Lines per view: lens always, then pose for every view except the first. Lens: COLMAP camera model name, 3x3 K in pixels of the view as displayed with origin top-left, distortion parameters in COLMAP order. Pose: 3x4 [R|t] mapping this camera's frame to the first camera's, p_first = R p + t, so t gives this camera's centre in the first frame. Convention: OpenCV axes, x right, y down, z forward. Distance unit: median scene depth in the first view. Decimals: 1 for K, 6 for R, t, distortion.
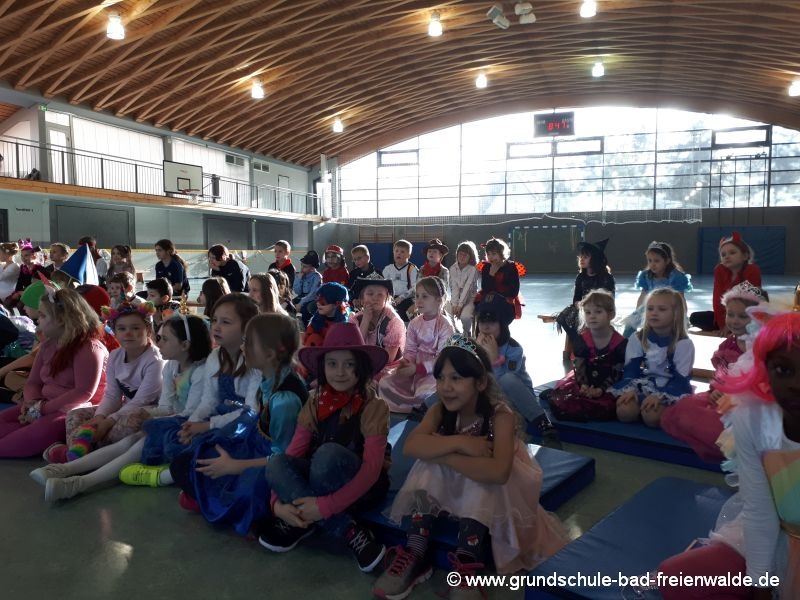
lens RADIAL K [[644.0, 0, 396.1], [0, 644.0, 306.0], [0, 0, 1]] dist [0.049849, -0.069528]
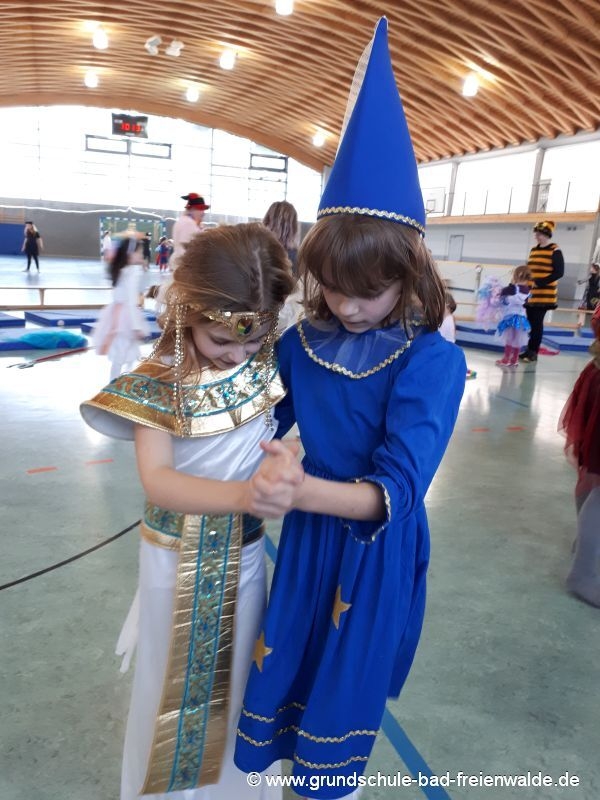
lens RADIAL K [[644.0, 0, 305.9], [0, 644.0, 398.4], [0, 0, 1]] dist [0.049849, -0.069528]
pose [[0.758331, -0.099679, 0.644204, -0.323142], [-0.012542, 0.985826, 0.167302, -0.005791], [-0.651750, -0.134950, 0.746332, -0.113351]]
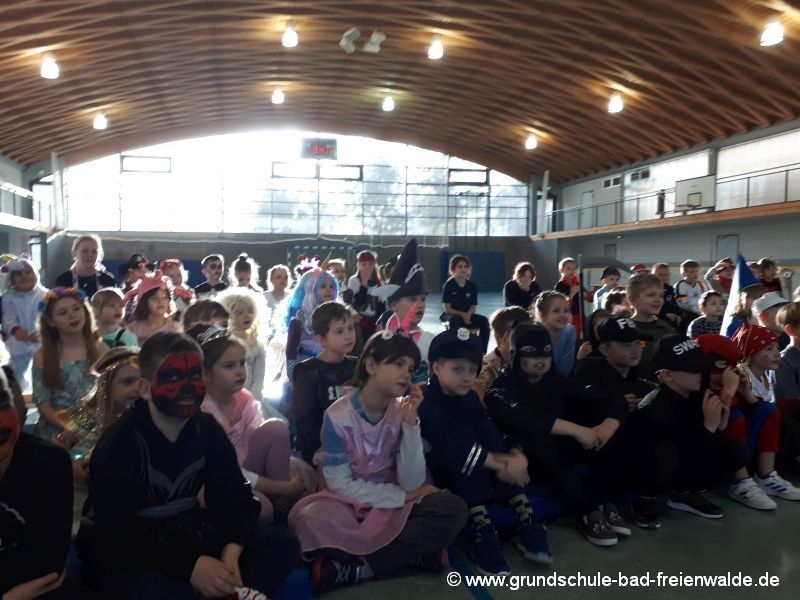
lens RADIAL K [[644.0, 0, 399.5], [0, 644.0, 317.8], [0, 0, 1]] dist [0.049849, -0.069528]
pose [[0.832108, -0.036351, 0.553421, -0.247388], [0.042904, 0.999079, 0.001115, -0.006969], [-0.552952, 0.022816, 0.832901, 0.084361]]
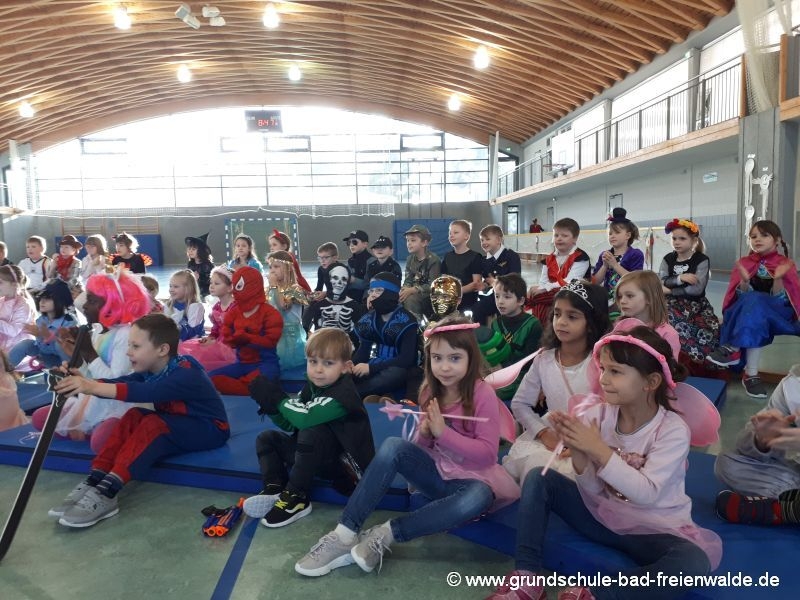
lens RADIAL K [[644.0, 0, 395.1], [0, 644.0, 300.8], [0, 0, 1]] dist [0.049849, -0.069528]
pose [[0.925684, -0.052449, 0.374644, 0.035876], [0.050230, 0.998614, 0.015693, 0.004322], [-0.374948, 0.004291, 0.927036, -0.054567]]
